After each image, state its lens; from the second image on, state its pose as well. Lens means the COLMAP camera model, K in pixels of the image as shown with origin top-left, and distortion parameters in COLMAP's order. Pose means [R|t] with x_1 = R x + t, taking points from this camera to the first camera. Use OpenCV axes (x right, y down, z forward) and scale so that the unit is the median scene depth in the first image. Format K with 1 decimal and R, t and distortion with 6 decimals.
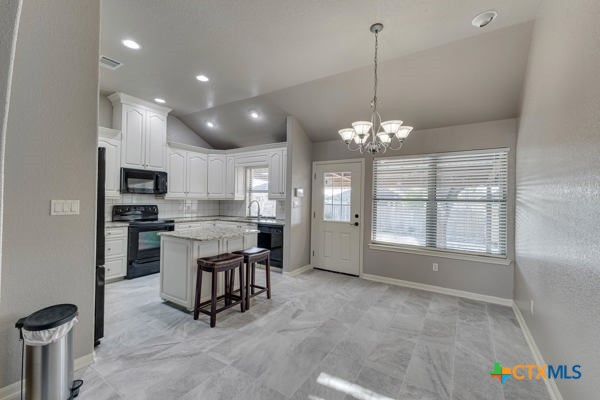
lens RADIAL K [[258.3, 0, 298.9], [0, 258.3, 198.1], [0, 0, 1]] dist [0.009749, -0.000409]
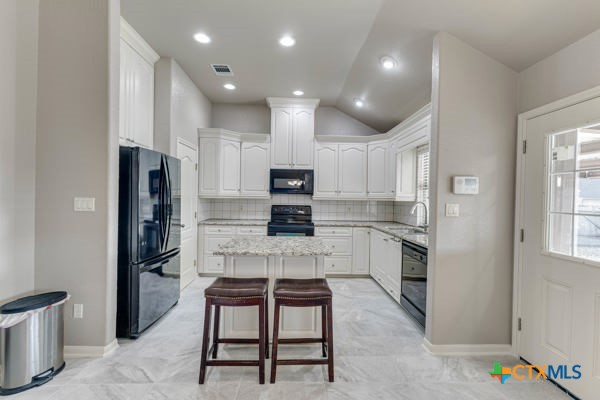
lens RADIAL K [[258.3, 0, 300.1], [0, 258.3, 196.8], [0, 0, 1]] dist [0.009749, -0.000409]
pose [[0.565669, -0.008402, -0.824590, 0.213647], [-0.001895, 0.999932, -0.011489, 0.005849], [0.824630, 0.008061, 0.565615, 0.452178]]
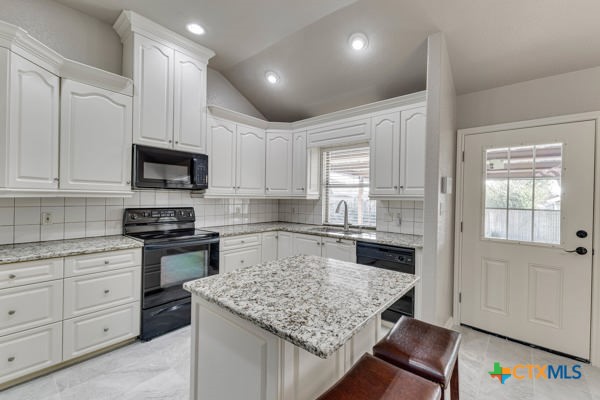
lens RADIAL K [[258.3, 0, 298.4], [0, 258.3, 198.4], [0, 0, 1]] dist [0.009749, -0.000409]
pose [[0.990736, 0.000779, -0.135798, -0.211531], [0.000631, 0.999946, 0.010339, -0.001220], [0.135799, -0.010329, 0.990683, 0.418883]]
